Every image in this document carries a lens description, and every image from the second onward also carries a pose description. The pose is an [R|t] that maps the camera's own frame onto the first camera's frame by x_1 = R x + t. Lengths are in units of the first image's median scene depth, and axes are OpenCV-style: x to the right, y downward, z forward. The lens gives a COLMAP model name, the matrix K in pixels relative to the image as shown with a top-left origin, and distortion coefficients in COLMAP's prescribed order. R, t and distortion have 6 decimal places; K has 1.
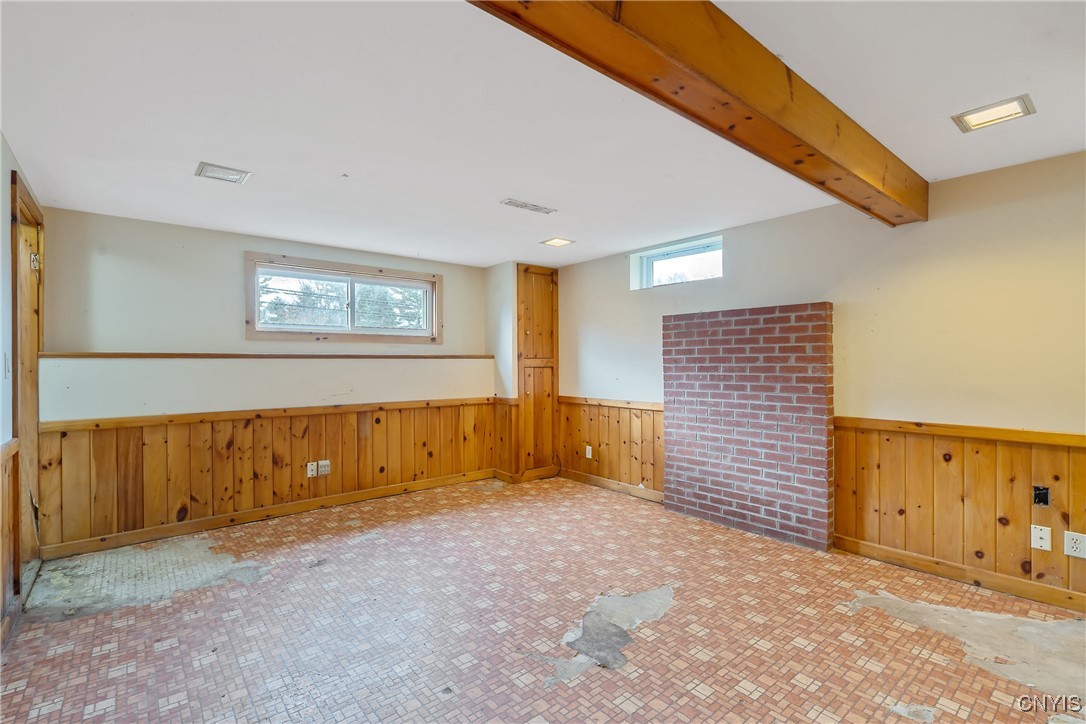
lens RADIAL K [[491.2, 0, 538.6], [0, 491.2, 364.5], [0, 0, 1]] dist [-0.002518, 0.000497]
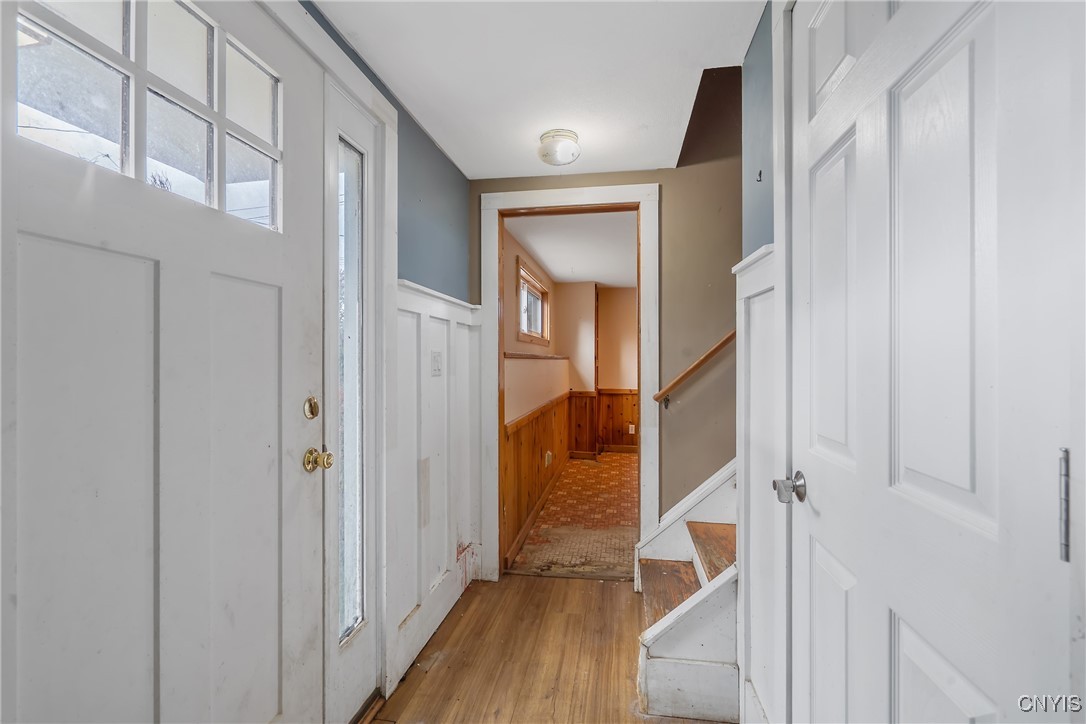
lens RADIAL K [[491.2, 0, 538.6], [0, 491.2, 364.5], [0, 0, 1]] dist [-0.002518, 0.000497]
pose [[0.759191, -0.000259, 0.650868, -1.263123], [0.001435, 0.999998, -0.001277, 0.002449], [-0.650867, 0.001903, 0.759190, 0.190957]]
